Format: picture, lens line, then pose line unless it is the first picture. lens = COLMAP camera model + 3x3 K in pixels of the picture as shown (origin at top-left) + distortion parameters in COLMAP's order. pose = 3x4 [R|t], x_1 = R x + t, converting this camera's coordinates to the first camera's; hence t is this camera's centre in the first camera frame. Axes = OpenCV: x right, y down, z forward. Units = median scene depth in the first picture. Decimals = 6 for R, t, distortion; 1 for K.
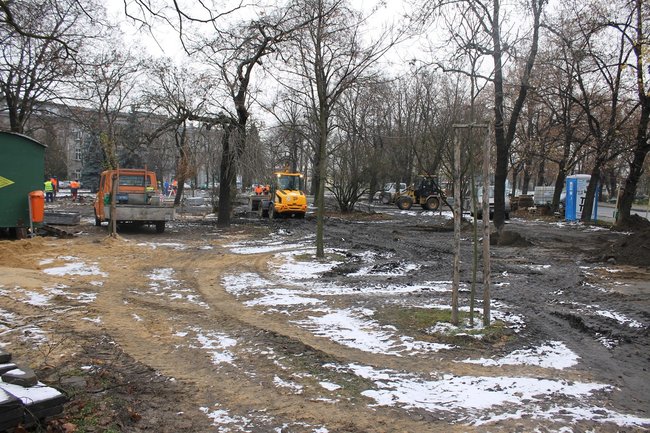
lens RADIAL K [[559.4, 0, 325.0], [0, 559.4, 216.5], [0, 0, 1]] dist [-0.178362, 0.173279]
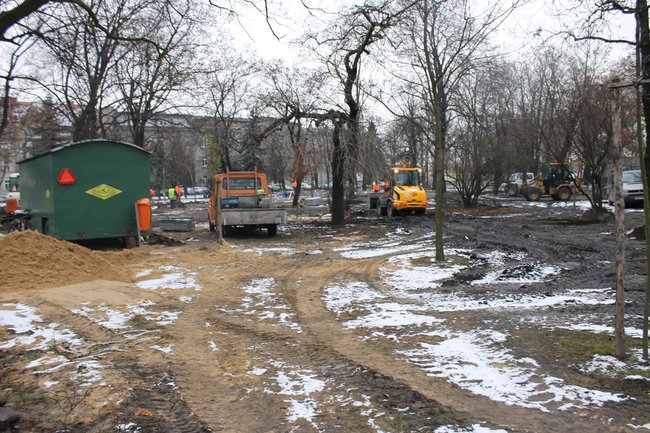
lens RADIAL K [[559.4, 0, 325.0], [0, 559.4, 216.5], [0, 0, 1]] dist [-0.178362, 0.173279]
pose [[0.975144, -0.037625, -0.218354, 0.007899], [0.038804, 0.999246, 0.001113, -0.004071], [0.218147, -0.009558, 0.975869, 0.111140]]
